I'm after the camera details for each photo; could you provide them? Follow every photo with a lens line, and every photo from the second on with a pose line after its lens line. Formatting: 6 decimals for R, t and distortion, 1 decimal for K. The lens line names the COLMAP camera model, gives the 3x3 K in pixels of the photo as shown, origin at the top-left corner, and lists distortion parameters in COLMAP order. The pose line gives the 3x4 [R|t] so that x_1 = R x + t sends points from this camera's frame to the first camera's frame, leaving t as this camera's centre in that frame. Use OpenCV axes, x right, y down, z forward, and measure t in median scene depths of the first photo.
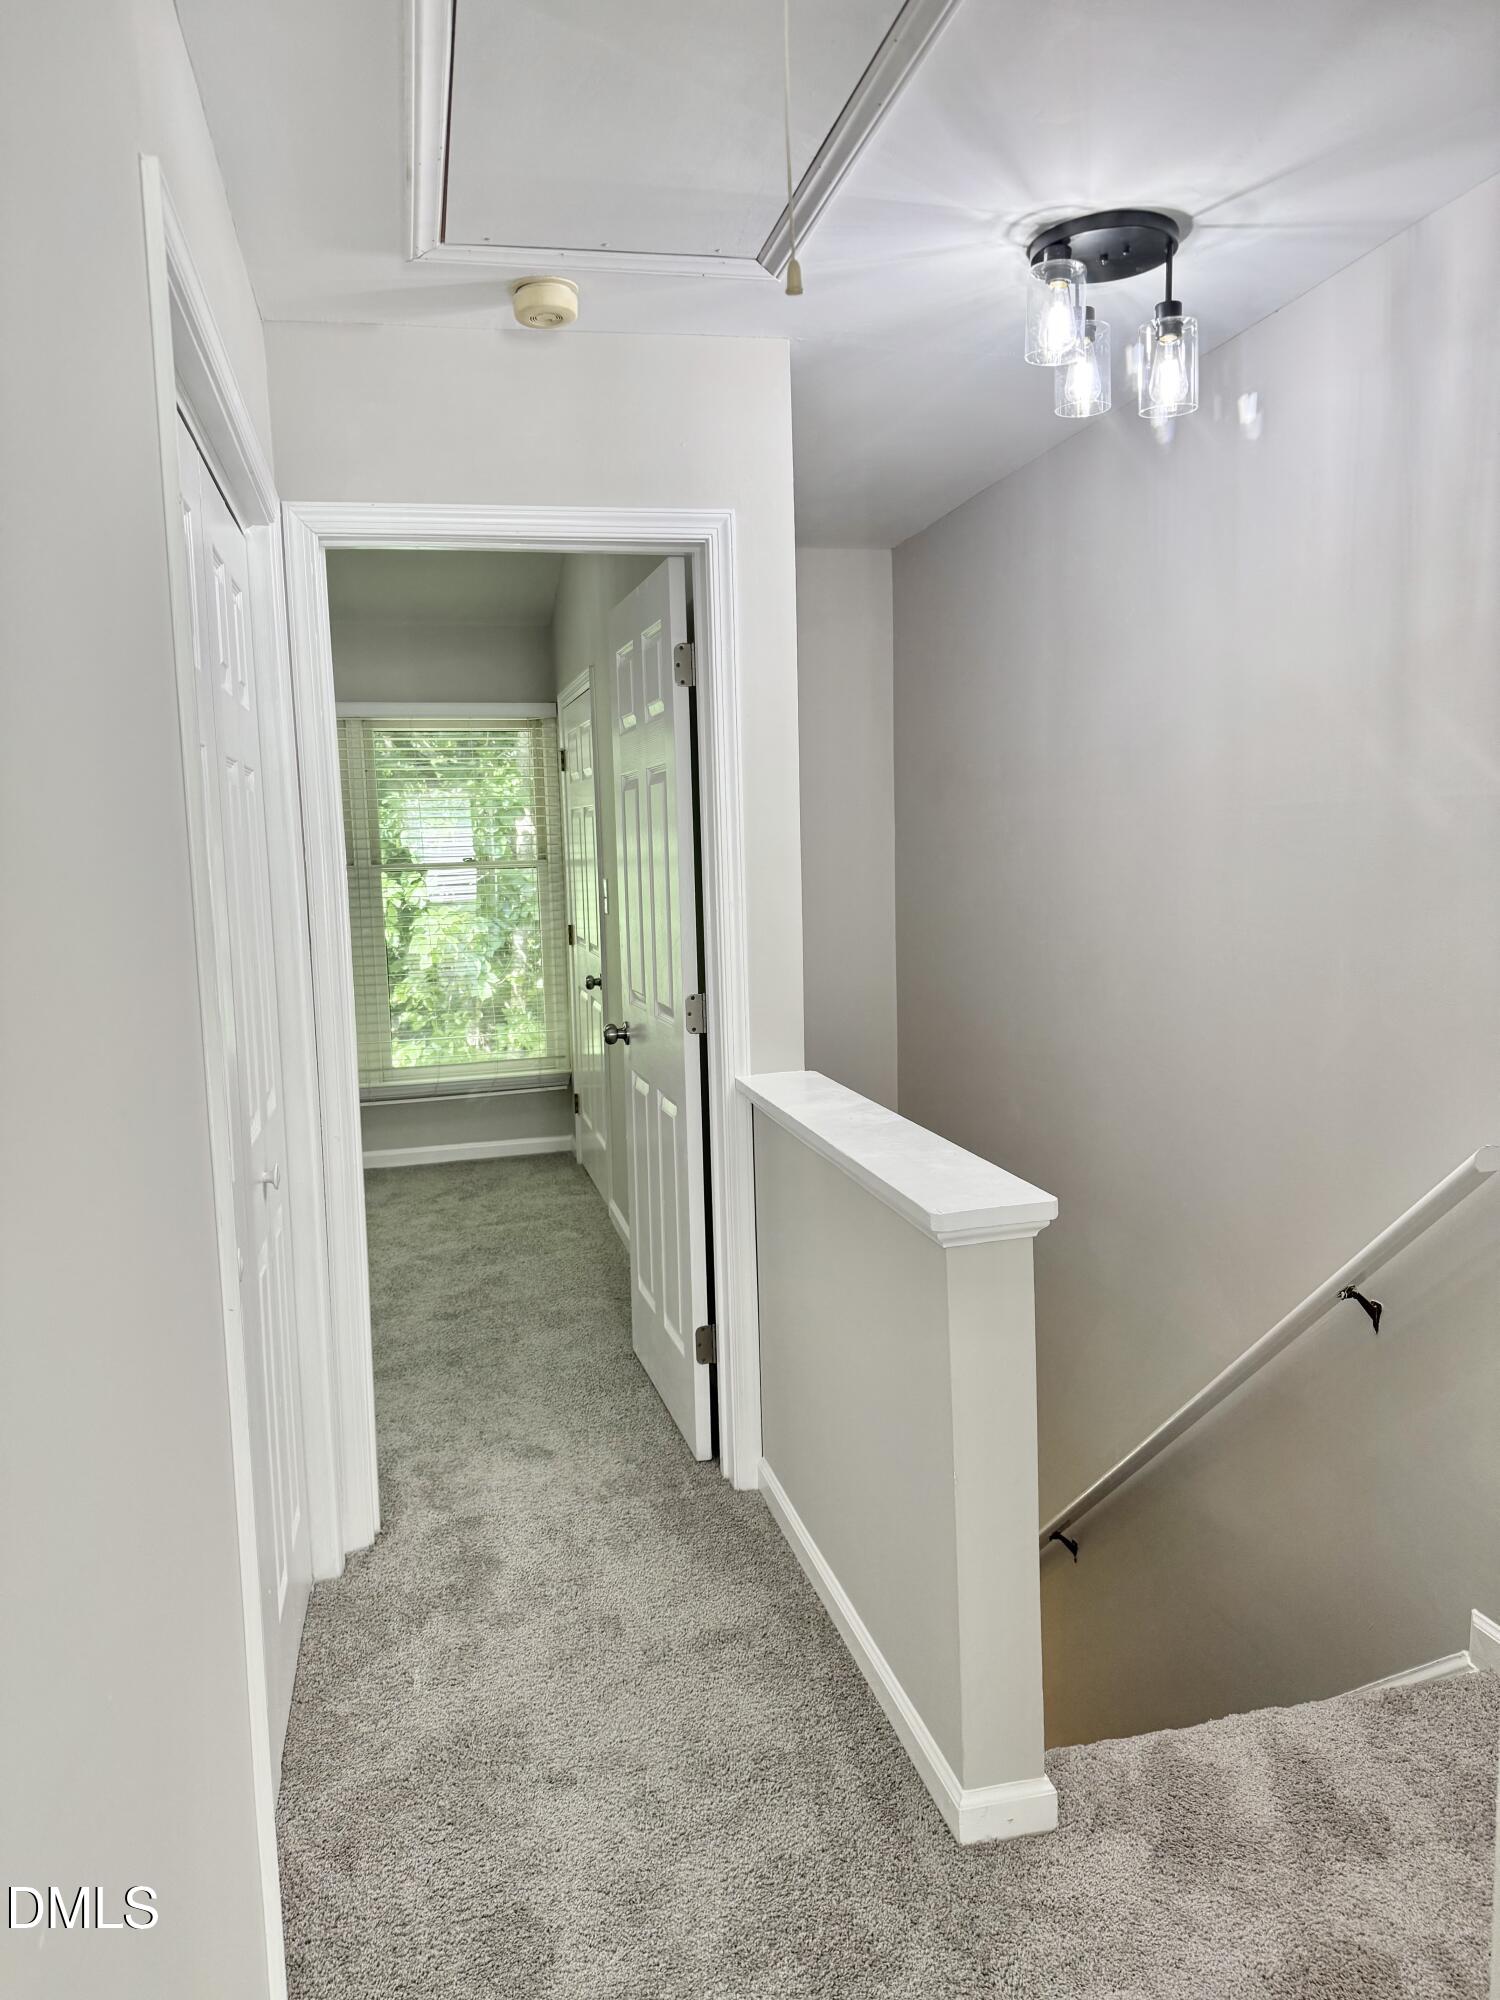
lens RADIAL K [[1404.9, 0, 749.8], [0, 1404.9, 1000.4], [0, 0, 1]] dist [-0.009028, -0.020217]
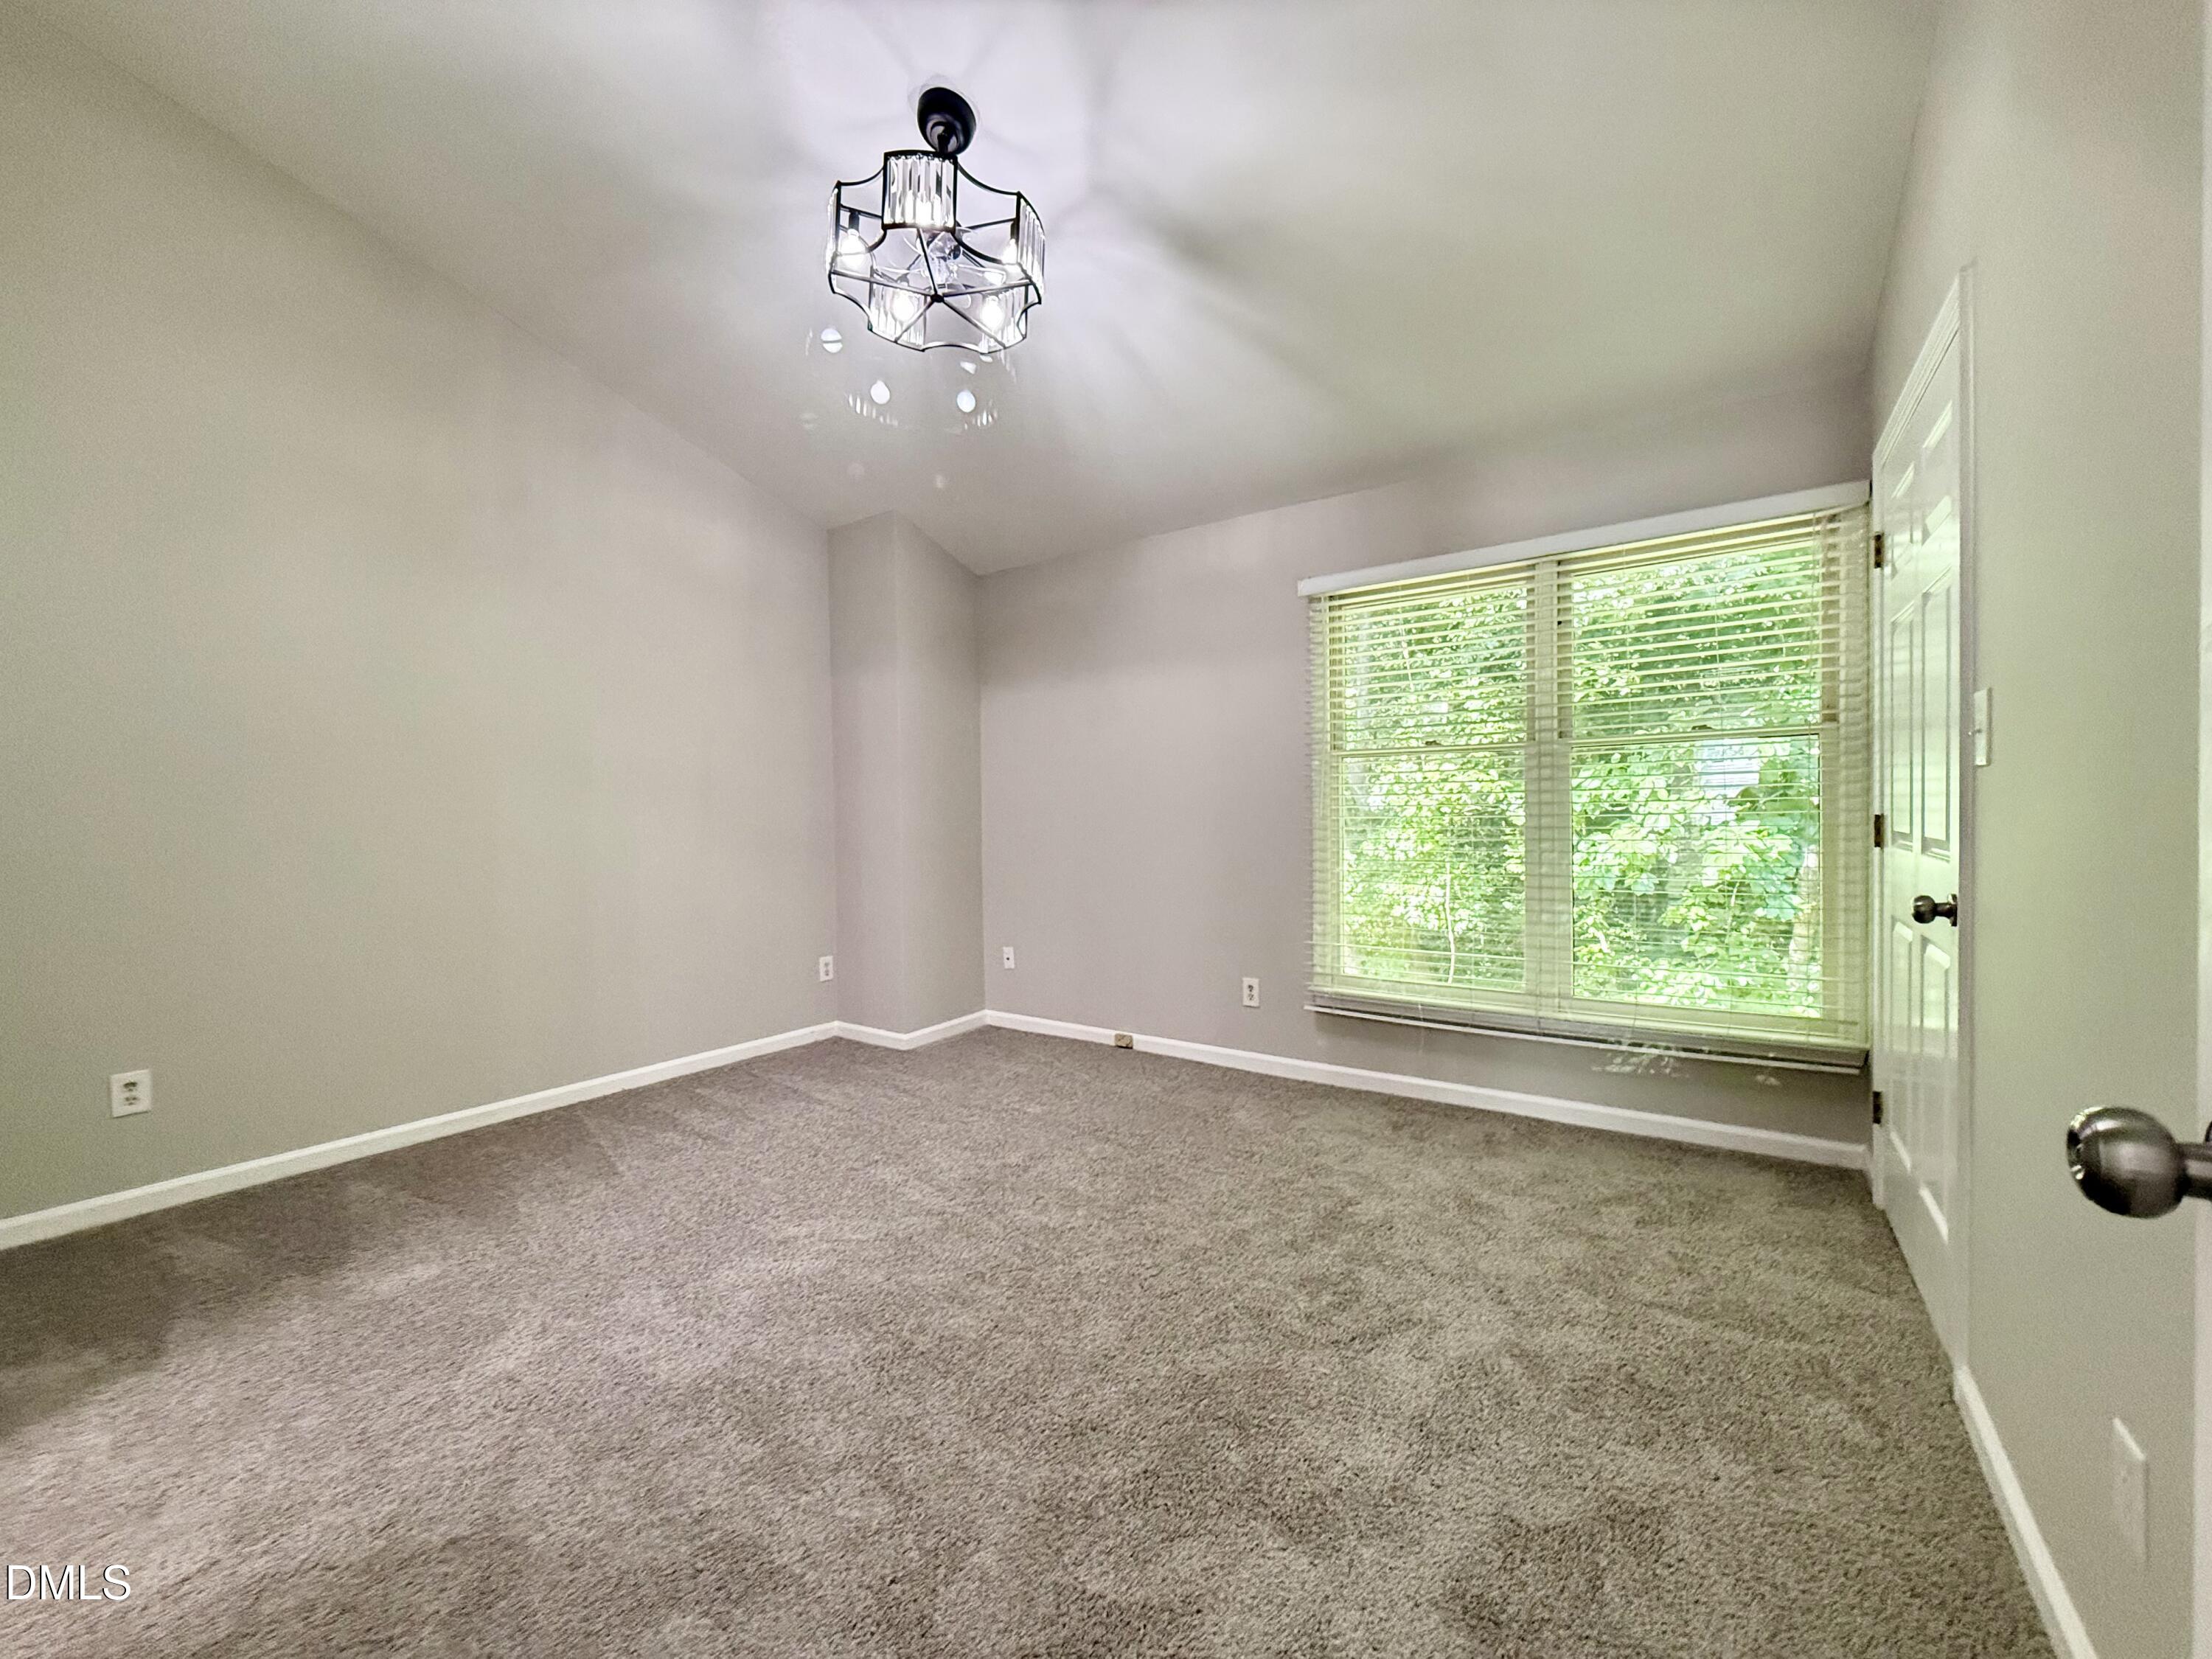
lens RADIAL K [[905.9, 0, 1109.7], [0, 905.9, 831.4], [0, 0, 1]] dist [0.003500, 0.000331]
pose [[0.675727, 0.030817, -0.736507, -0.065957], [-0.085000, 0.995719, -0.036321, -0.003672], [0.732235, 0.087146, 0.675454, 0.513756]]
